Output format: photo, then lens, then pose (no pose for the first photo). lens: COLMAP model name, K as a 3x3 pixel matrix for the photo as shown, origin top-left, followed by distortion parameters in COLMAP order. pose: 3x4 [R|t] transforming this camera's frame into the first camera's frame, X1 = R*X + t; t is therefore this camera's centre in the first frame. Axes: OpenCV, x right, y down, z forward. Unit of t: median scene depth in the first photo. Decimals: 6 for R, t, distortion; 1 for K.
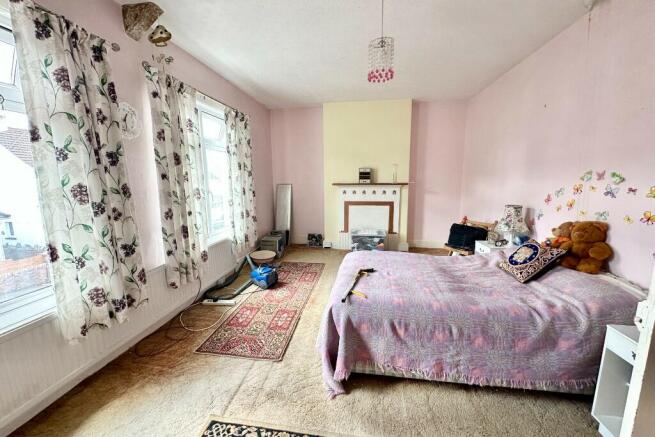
lens RADIAL K [[263.4, 0, 326.2], [0, 263.4, 219.1], [0, 0, 1]] dist [0.001336, 0.000142]
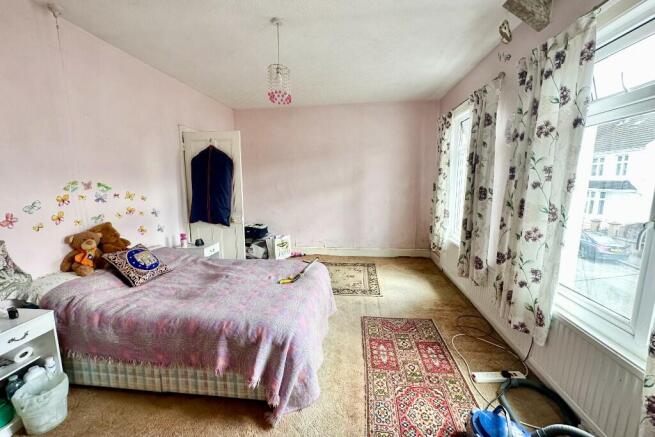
lens RADIAL K [[263.4, 0, 327.0], [0, 263.4, 221.3], [0, 0, 1]] dist [0.001336, 0.000142]
pose [[-0.999417, 0.015852, -0.030233, 0.040792], [0.005784, 0.951471, 0.307686, -0.349318], [0.033643, 0.307331, -0.951008, 2.087206]]
